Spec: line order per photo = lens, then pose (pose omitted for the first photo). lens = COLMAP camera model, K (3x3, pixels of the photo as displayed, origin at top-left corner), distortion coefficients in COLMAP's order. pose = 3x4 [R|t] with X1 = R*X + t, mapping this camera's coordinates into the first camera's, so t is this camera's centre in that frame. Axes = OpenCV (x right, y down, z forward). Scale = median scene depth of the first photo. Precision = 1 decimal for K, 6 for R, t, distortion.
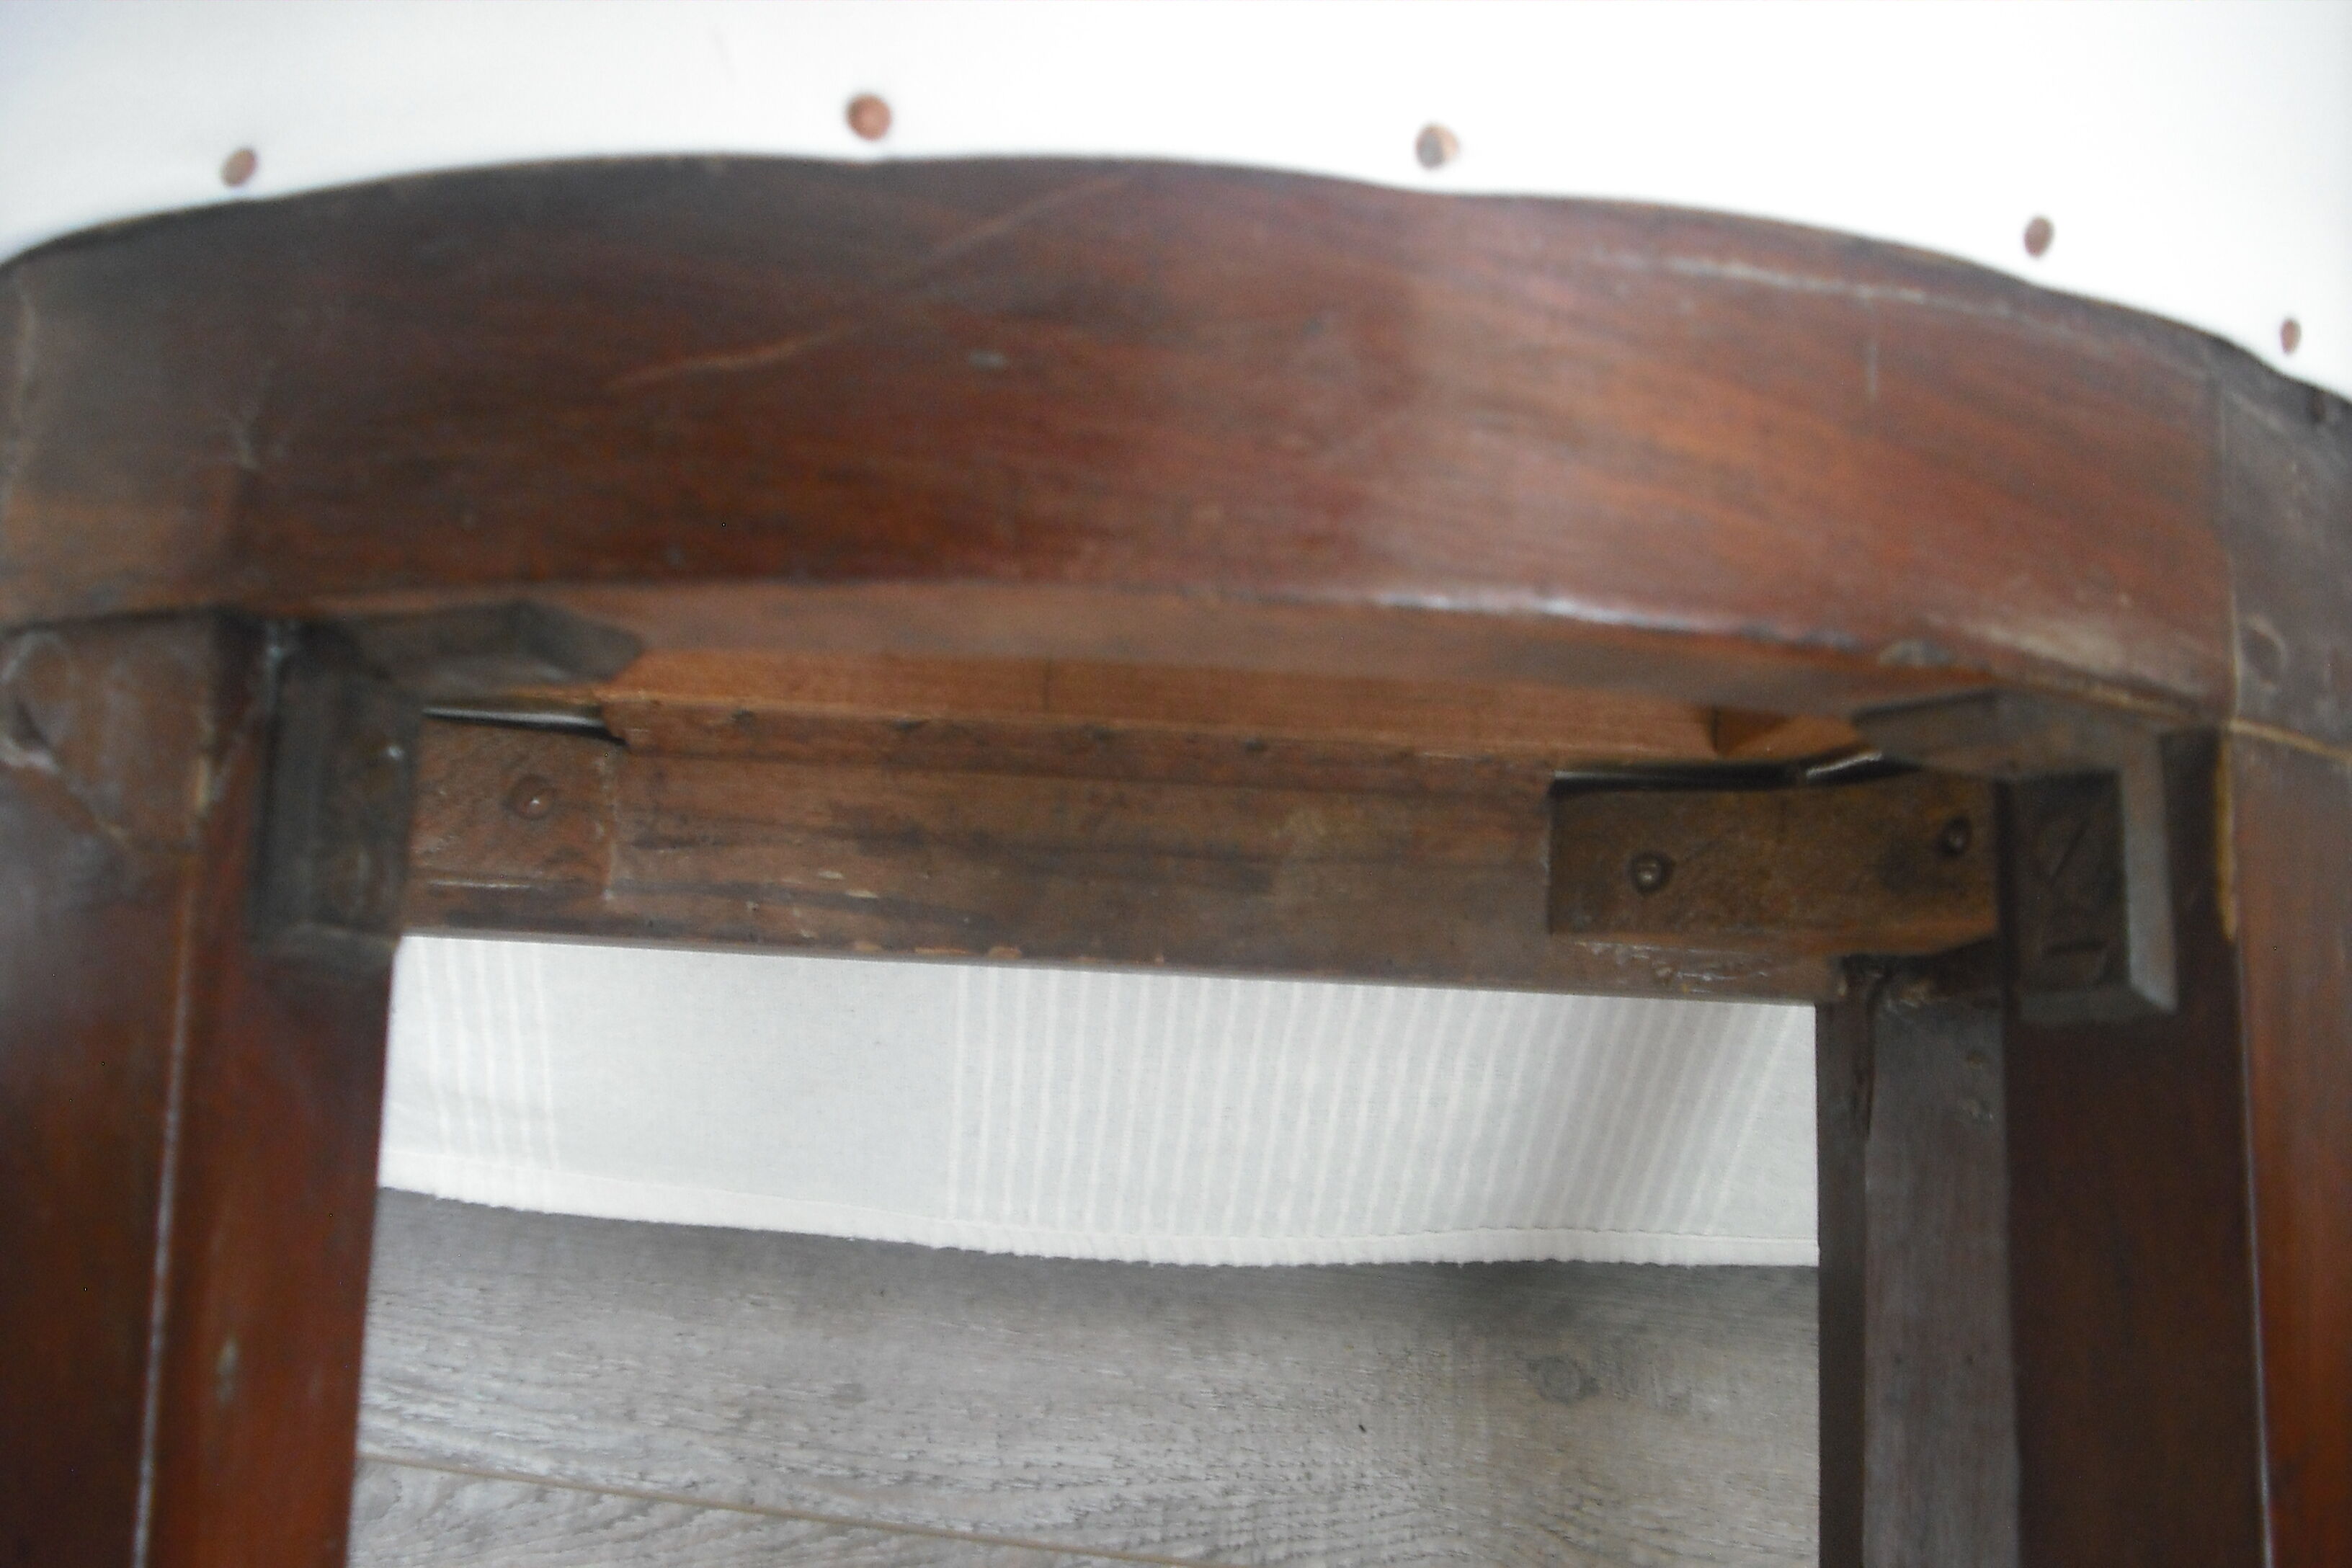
lens RADIAL K [[2704.6, 0, 1186.6], [0, 2704.6, 785.4], [0, 0, 1]] dist [-0.121514, 0.000000]
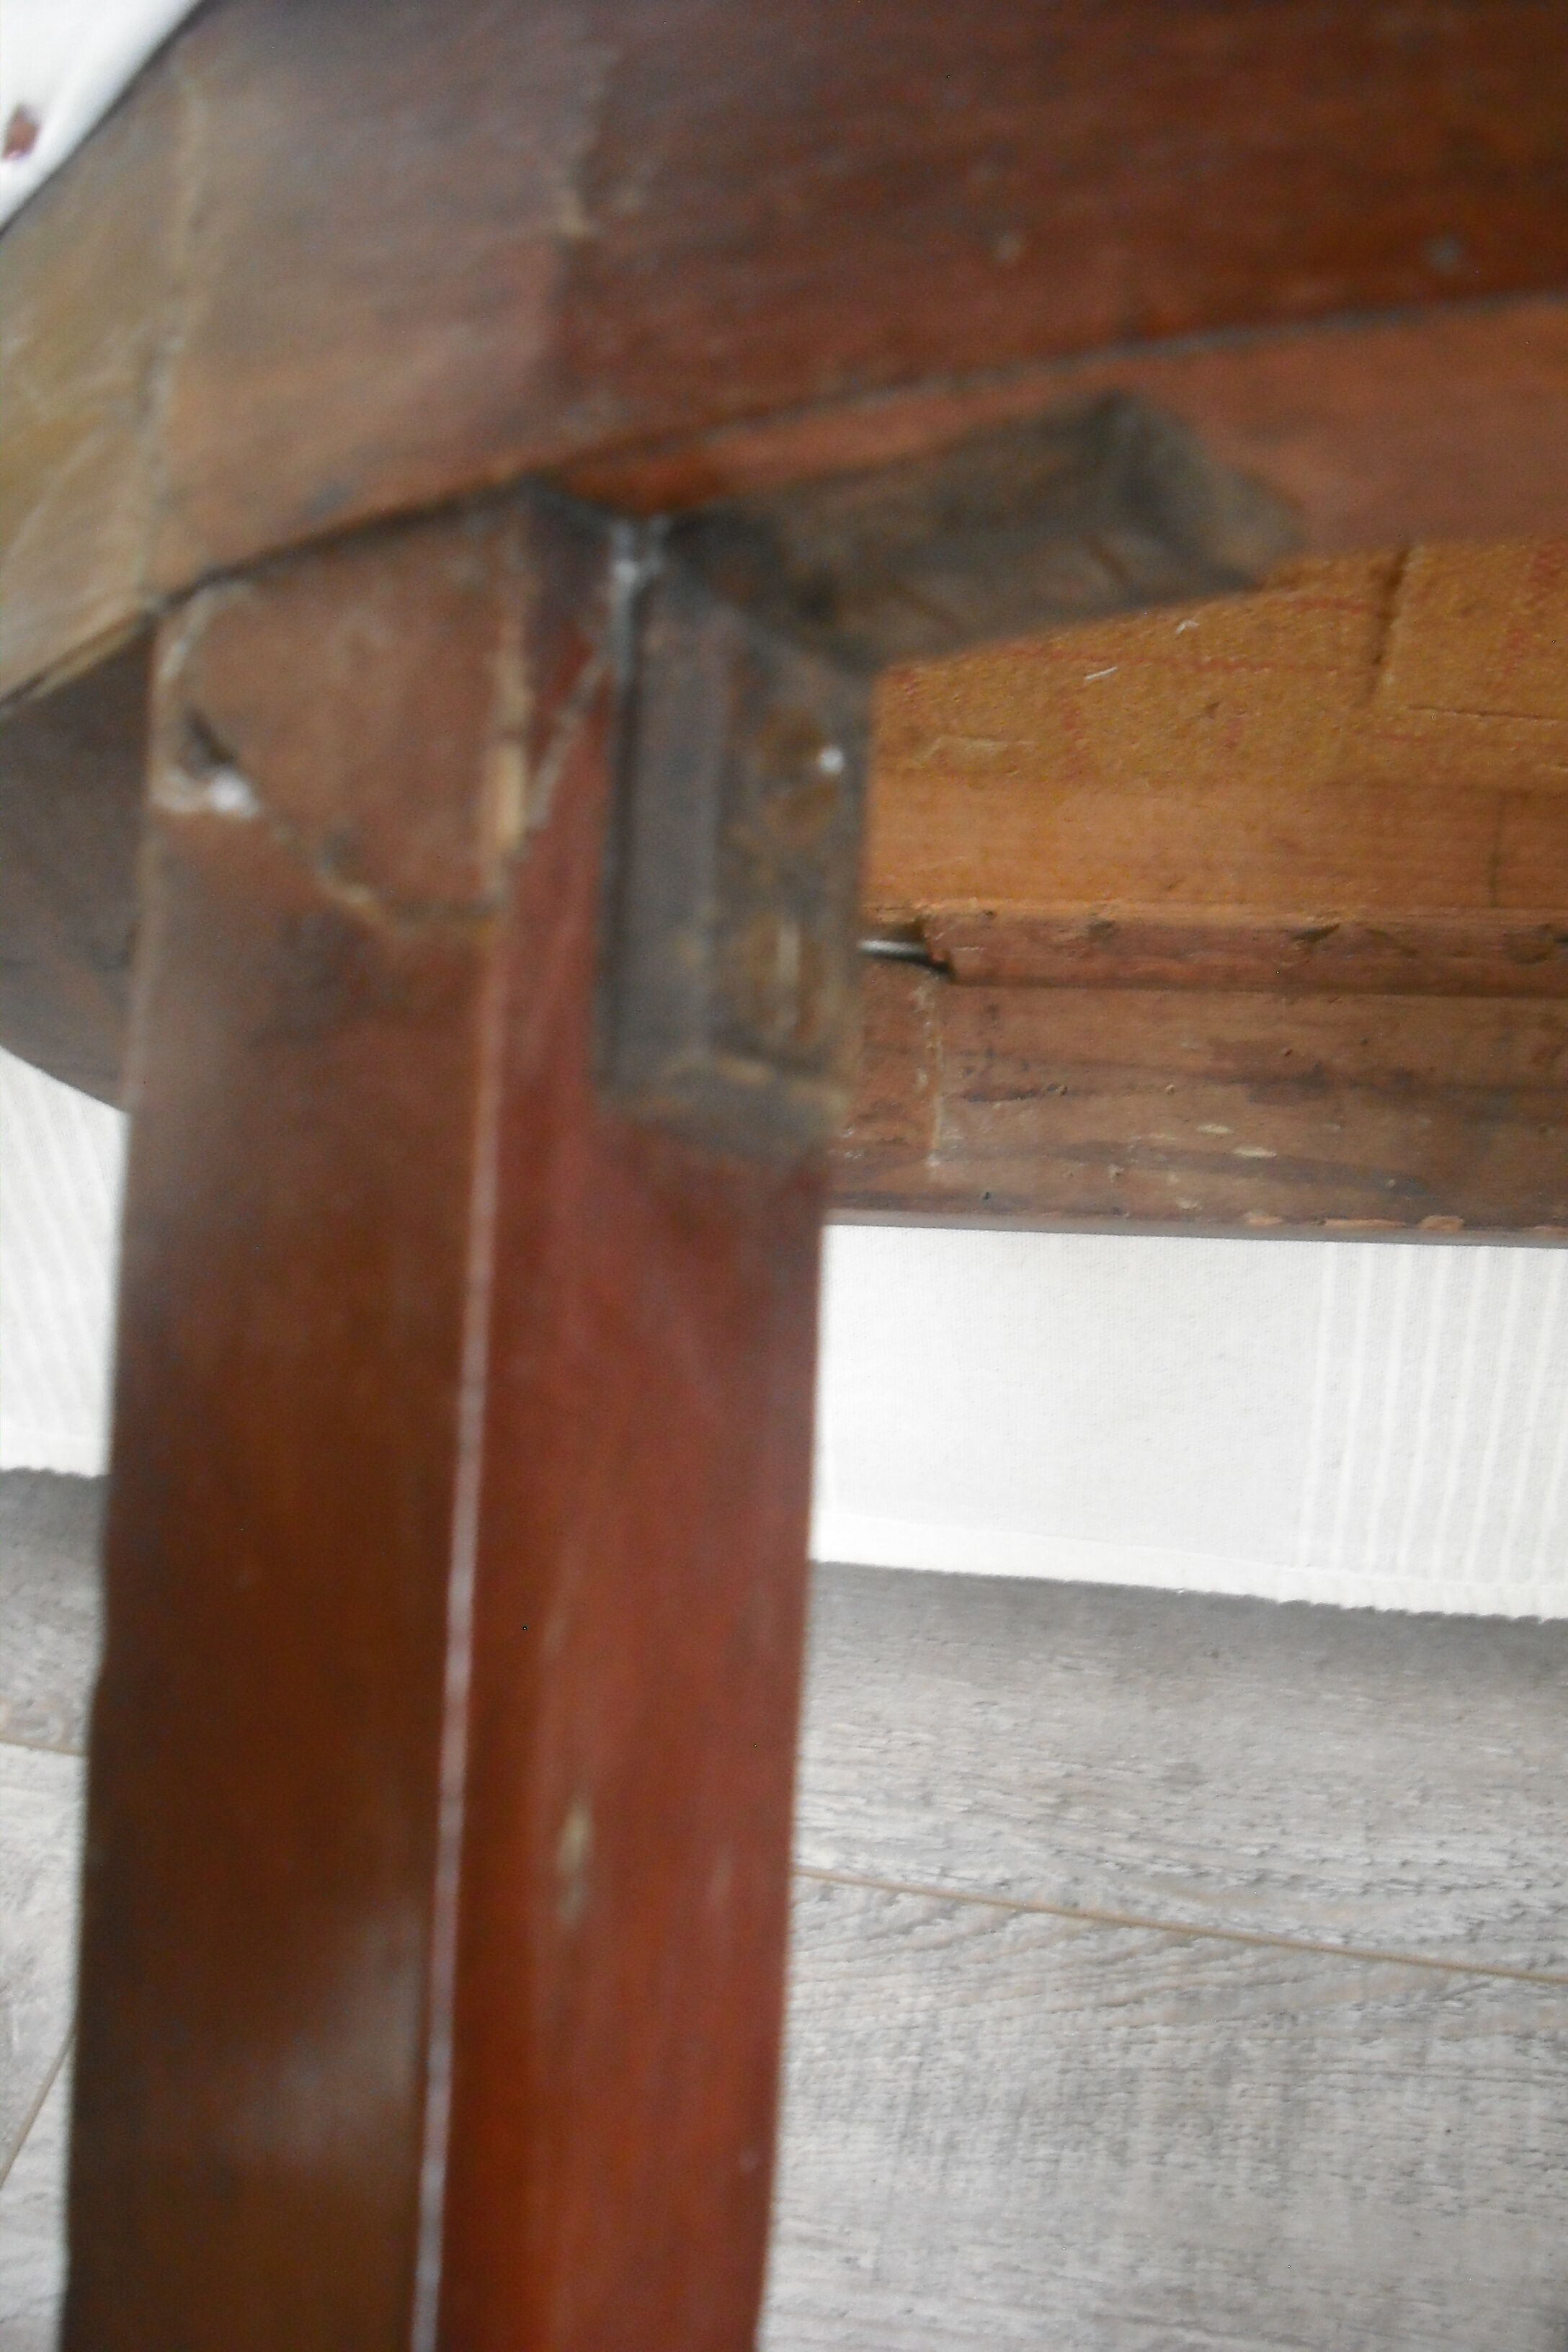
lens RADIAL K [[2704.6, 0, 806.8], [0, 2704.6, 1152.0], [0, 0, 1]] dist [-0.121514, 0.000000]
pose [[0.979148, -0.024541, -0.201659, -0.089772], [0.026214, 0.999640, 0.005631, 0.032025], [0.201448, -0.010799, 0.979440, 0.209593]]
